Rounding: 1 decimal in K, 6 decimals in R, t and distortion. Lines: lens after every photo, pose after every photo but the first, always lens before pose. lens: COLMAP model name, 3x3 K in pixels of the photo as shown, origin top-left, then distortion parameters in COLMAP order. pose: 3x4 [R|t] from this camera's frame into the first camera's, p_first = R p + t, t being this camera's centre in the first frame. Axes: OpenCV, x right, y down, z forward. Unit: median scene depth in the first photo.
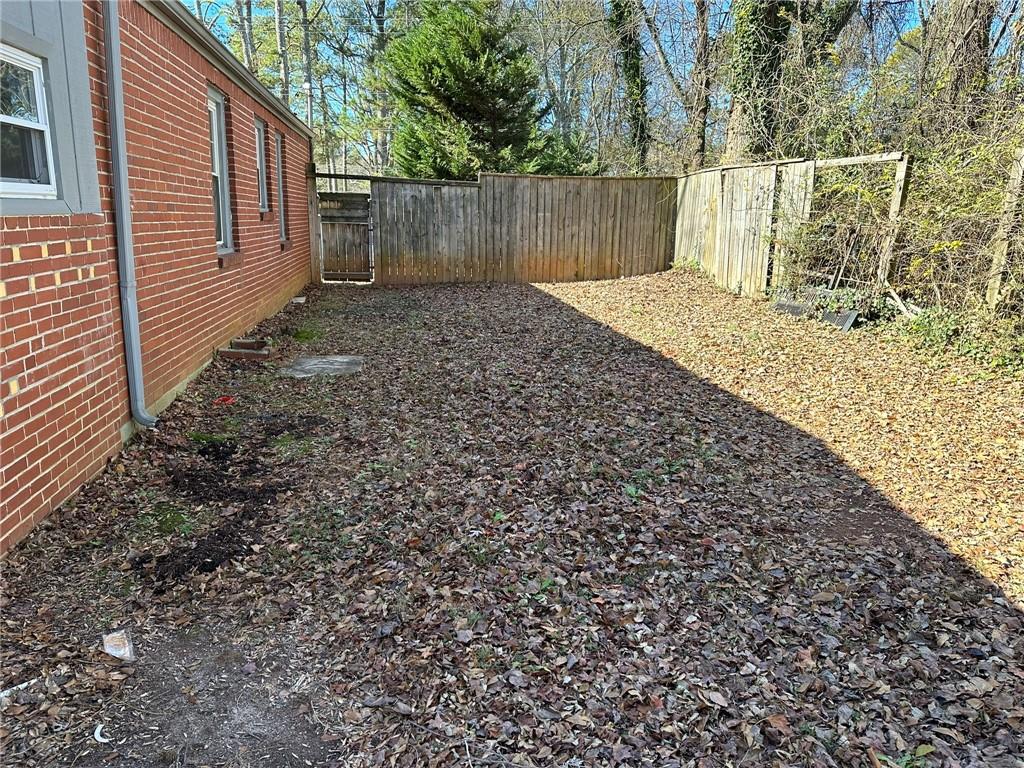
lens RADIAL K [[709.2, 0, 512.0], [0, 709.2, 384.0], [0, 0, 1]] dist [0.081692, -0.098874]
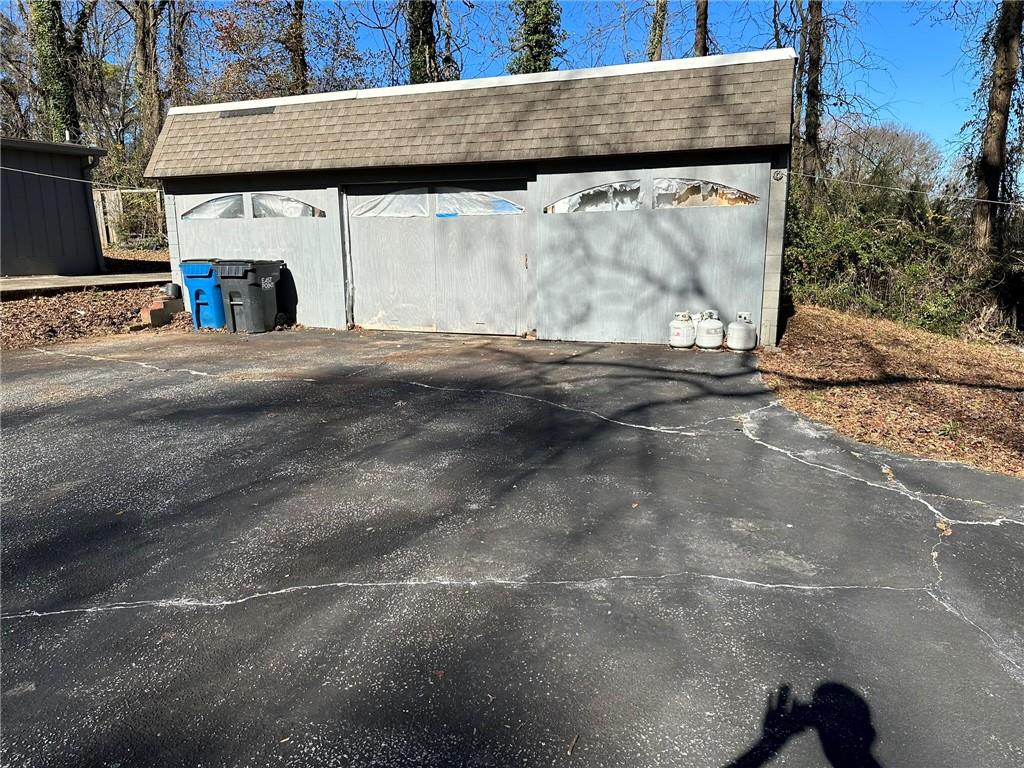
lens RADIAL K [[709.2, 0, 512.0], [0, 709.2, 384.0], [0, 0, 1]] dist [0.081692, -0.098874]
pose [[0.526448, -0.195278, 0.827478, -1.158361], [0.209962, 0.972982, 0.096036, 0.426079], [-0.823874, 0.123181, 0.553225, -1.557407]]
